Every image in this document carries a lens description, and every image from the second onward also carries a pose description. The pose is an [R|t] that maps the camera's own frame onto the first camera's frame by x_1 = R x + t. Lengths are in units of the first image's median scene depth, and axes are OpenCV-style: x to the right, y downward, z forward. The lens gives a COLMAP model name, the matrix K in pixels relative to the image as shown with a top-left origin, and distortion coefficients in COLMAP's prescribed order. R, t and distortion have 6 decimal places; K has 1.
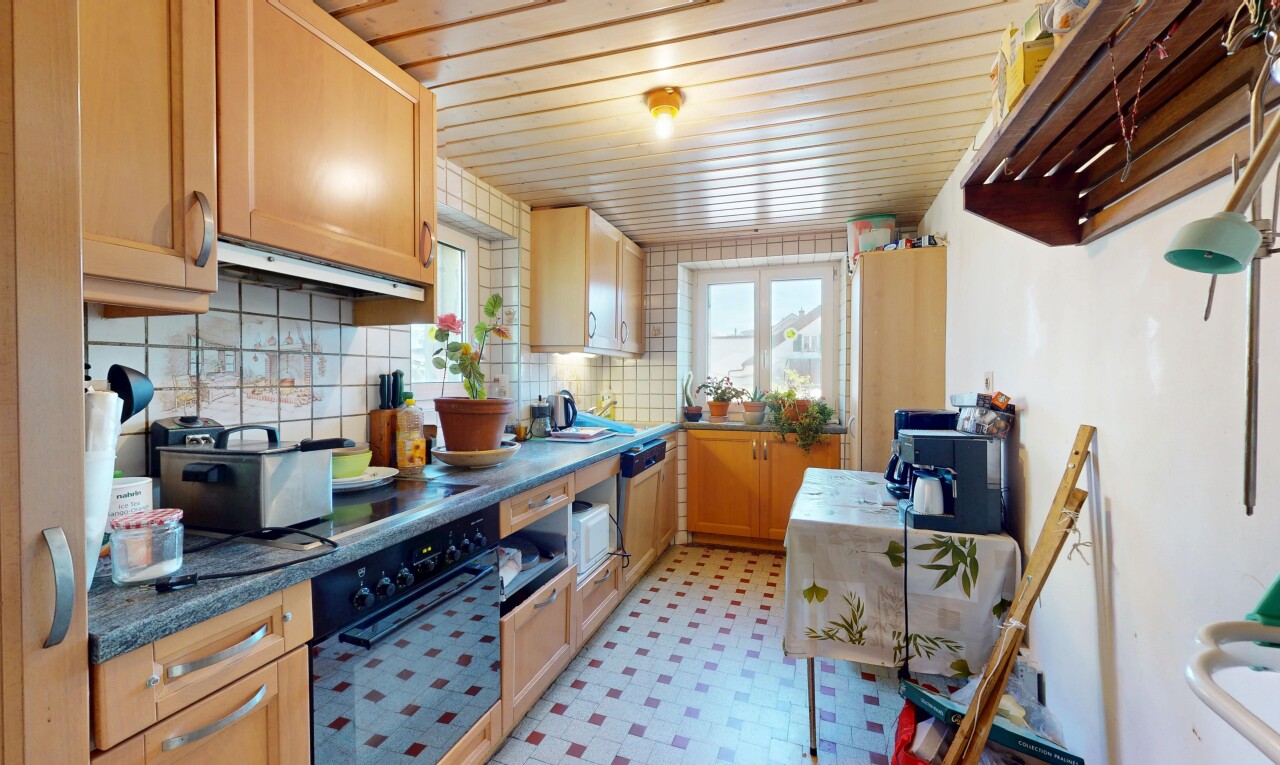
lens RADIAL K [[505.3, 0, 641.0], [0, 505.3, 378.0], [0, 0, 1]] dist [0.000548, 0.000697]
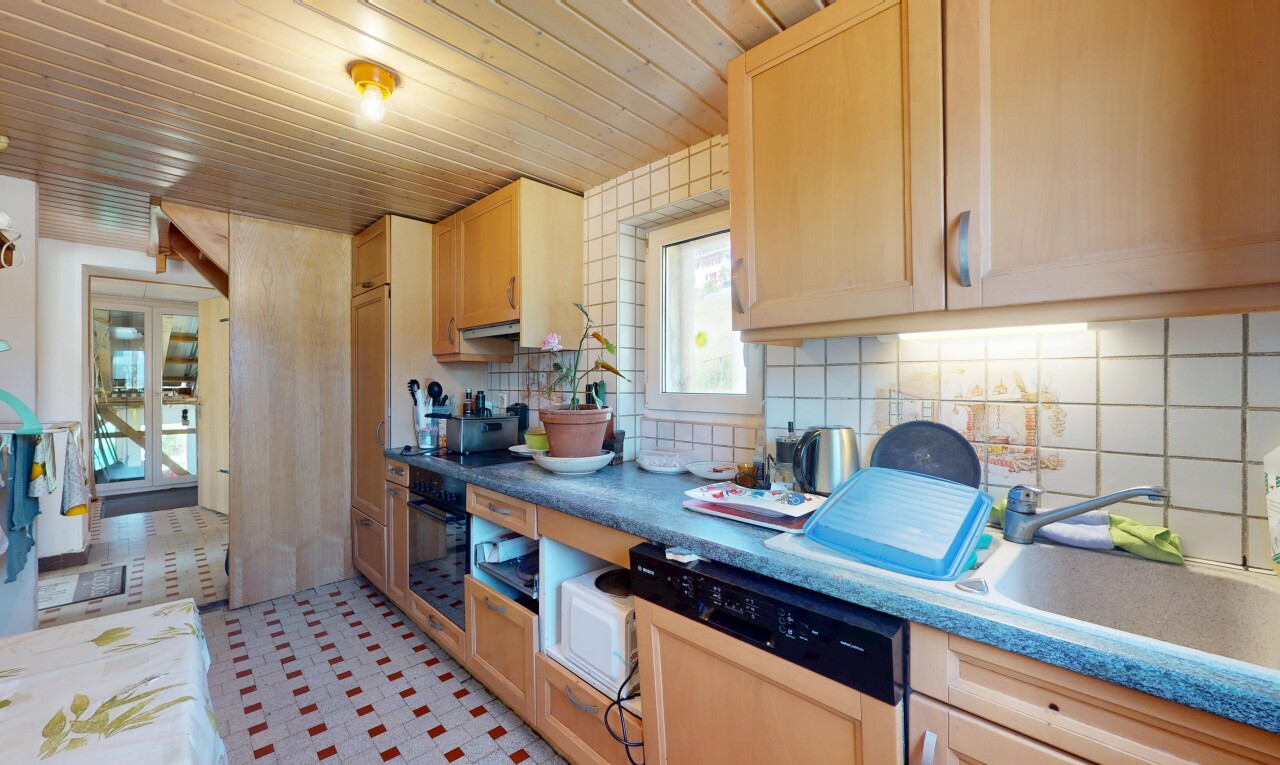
lens RADIAL K [[505.3, 0, 635.0], [0, 505.3, 388.2], [0, 0, 1]] dist [0.000548, 0.000697]
pose [[-0.452436, -0.003685, -0.891789, 0.616129], [-0.013008, 0.999912, 0.002467, -0.001669], [0.891702, 0.012716, -0.452444, 1.772581]]
